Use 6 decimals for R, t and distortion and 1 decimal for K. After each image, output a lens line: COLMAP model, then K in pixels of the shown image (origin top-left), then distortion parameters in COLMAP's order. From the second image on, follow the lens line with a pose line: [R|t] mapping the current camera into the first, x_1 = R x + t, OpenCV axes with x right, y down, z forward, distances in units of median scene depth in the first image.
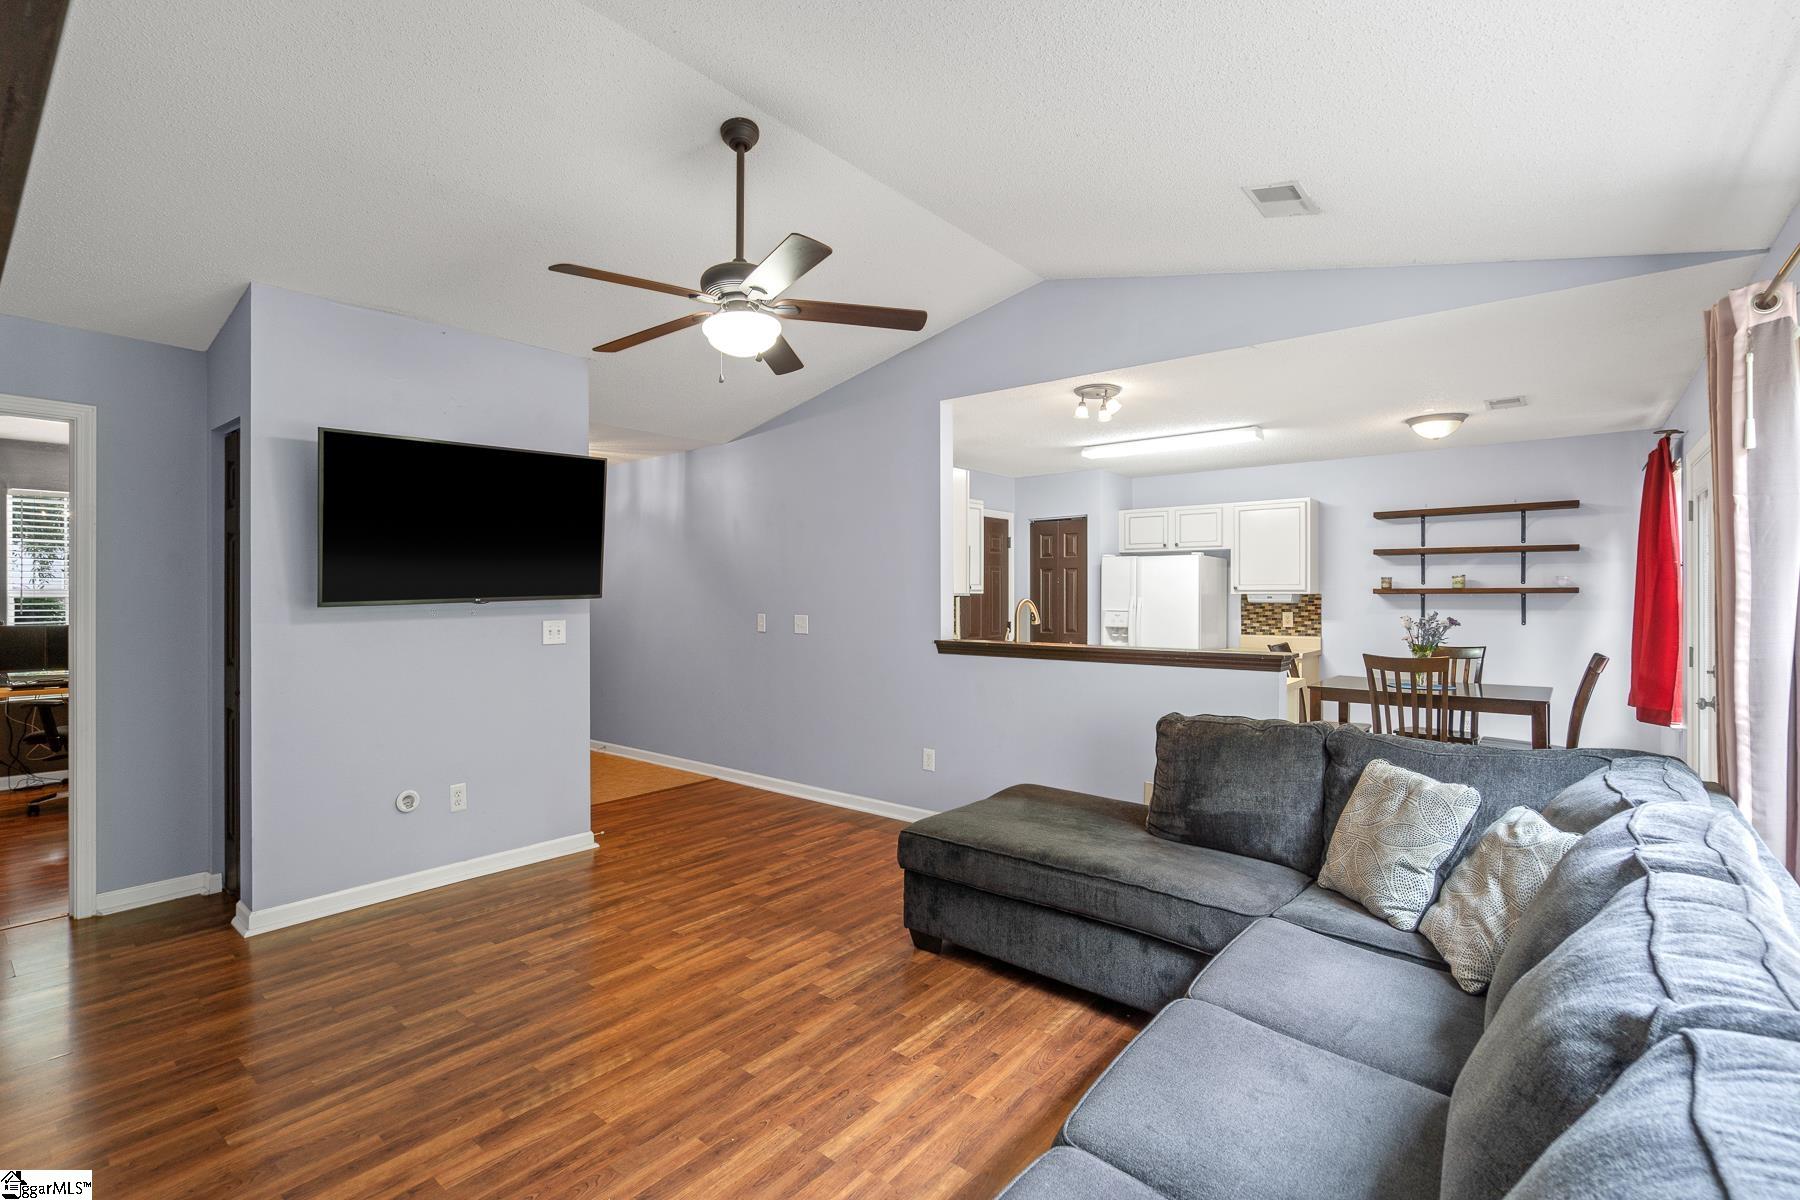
lens RADIAL K [[817.0, 0, 884.3], [0, 817.0, 602.1], [0, 0, 1]] dist [-0.002482, 0.001811]
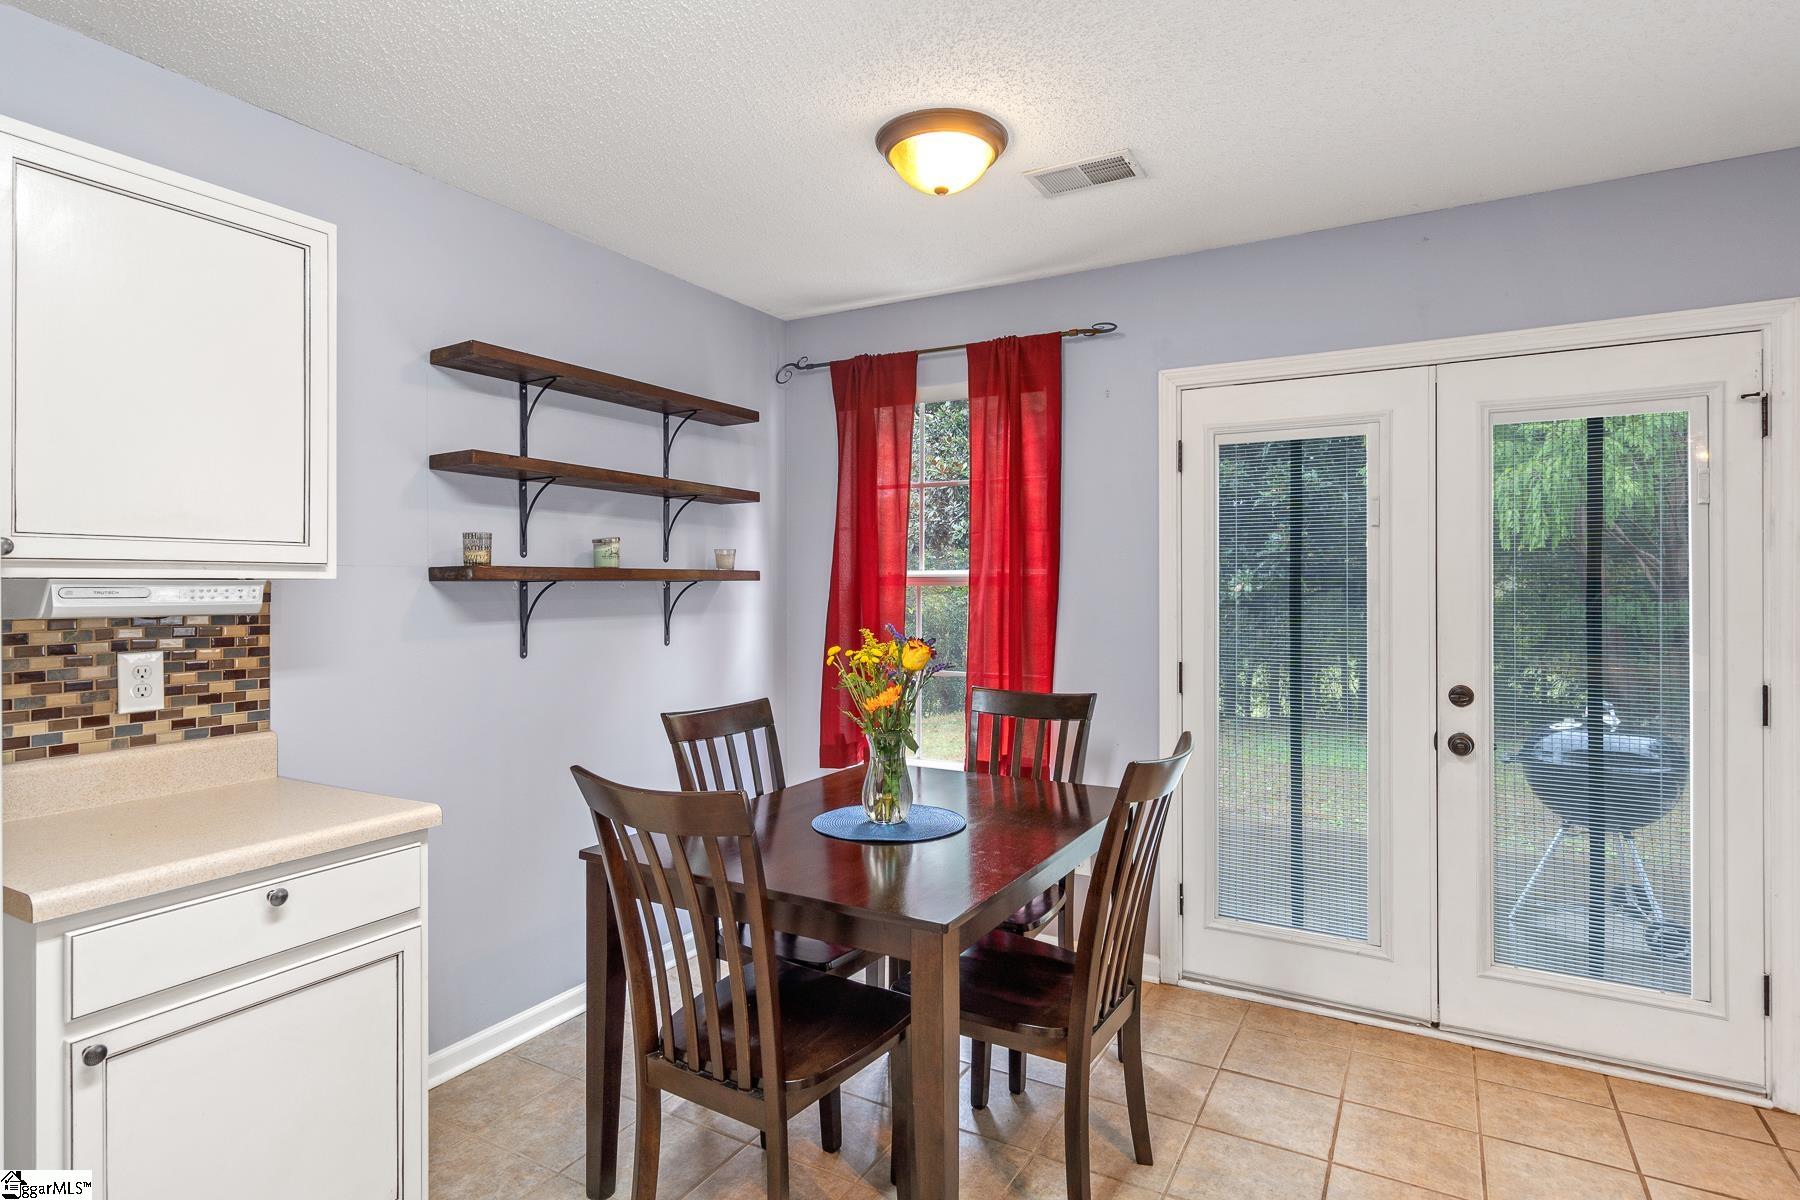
lens RADIAL K [[922.0, 0, 909.1], [0, 922.0, 589.9], [0, 0, 1]] dist [0.005842, 0.001585]
pose [[-0.192278, -0.000545, 0.981340, 0.358547], [0.008557, 0.999961, 0.002232, -0.009433], [-0.981303, 0.008826, -0.192265, 1.646642]]
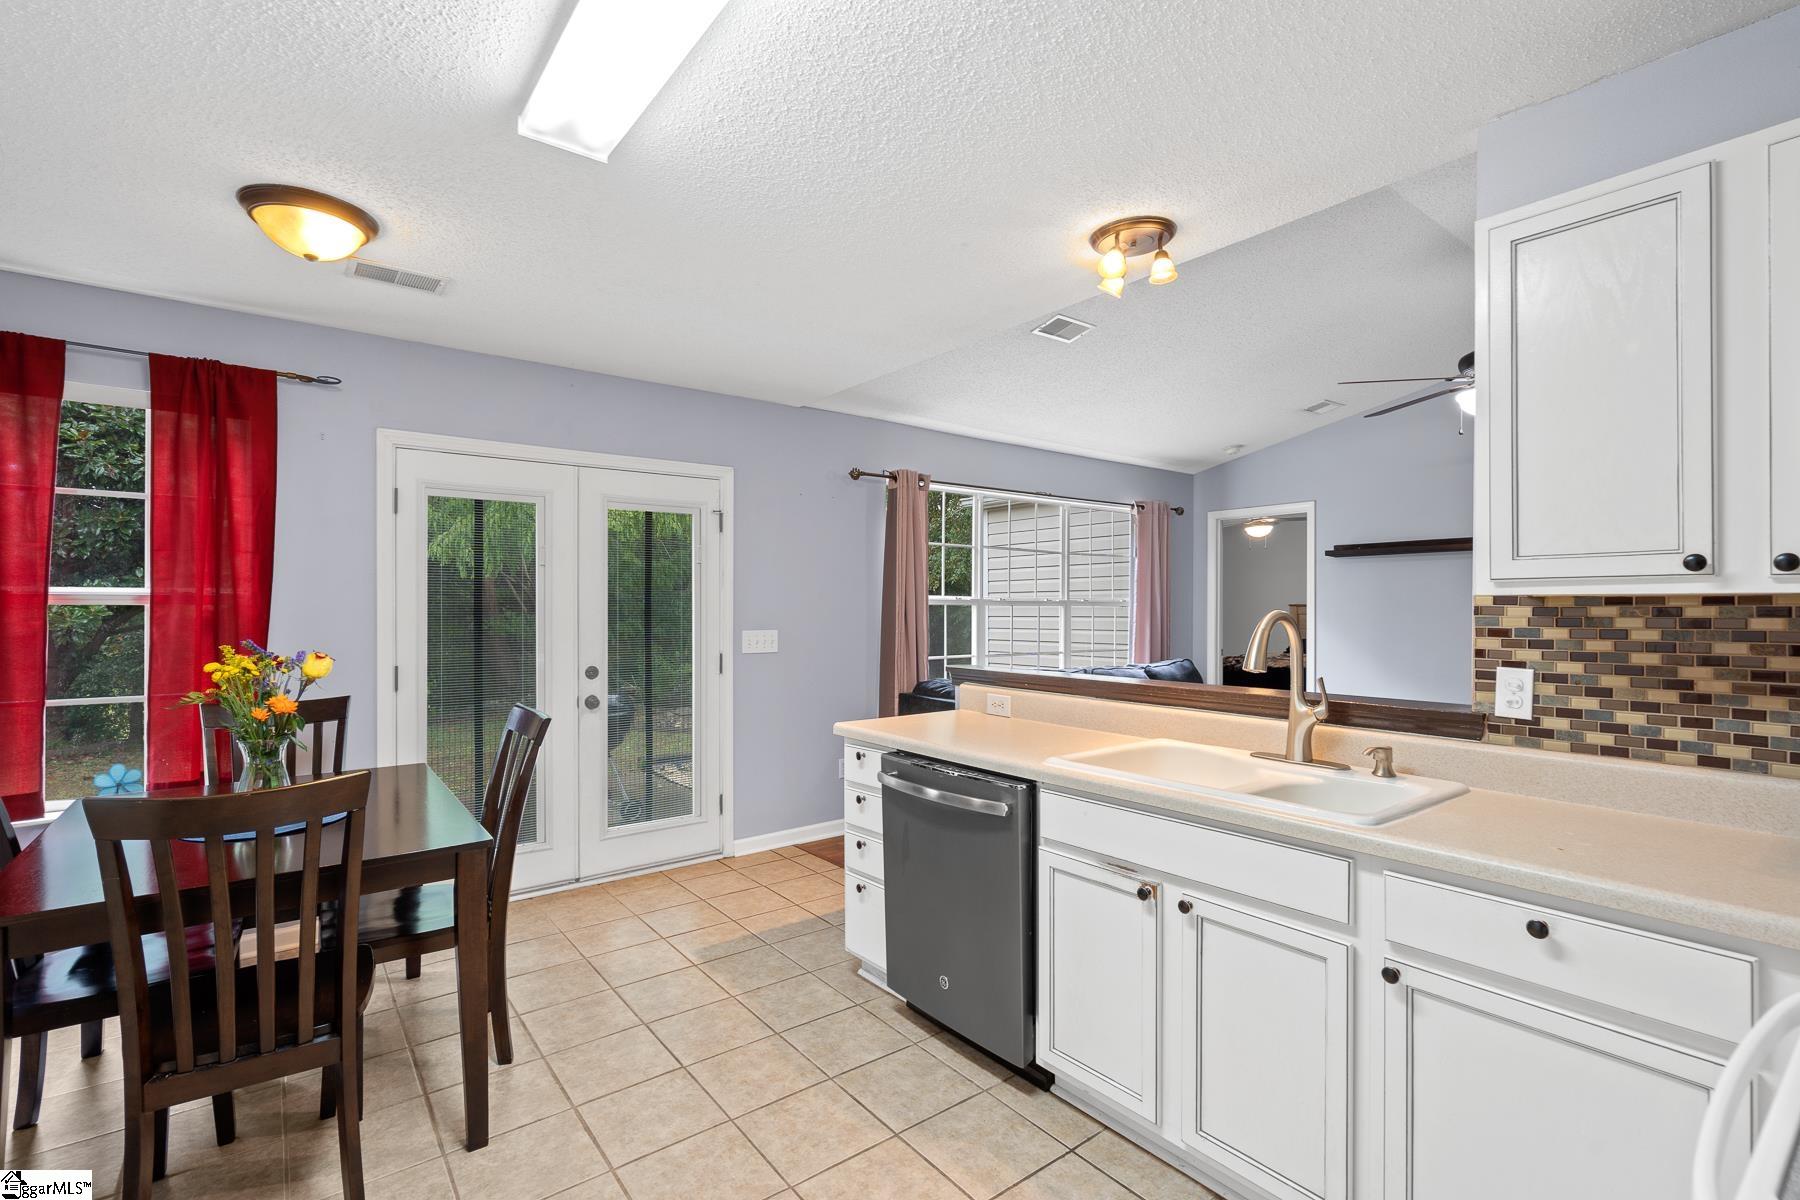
lens RADIAL K [[817.0, 0, 897.0], [0, 817.0, 599.7], [0, 0, 1]] dist [-0.002482, 0.001811]
pose [[-0.976867, -0.003591, 0.213816, 0.385086], [-0.002084, 0.999971, 0.007270, -0.024020], [-0.213836, 0.006656, -0.976847, 2.053500]]
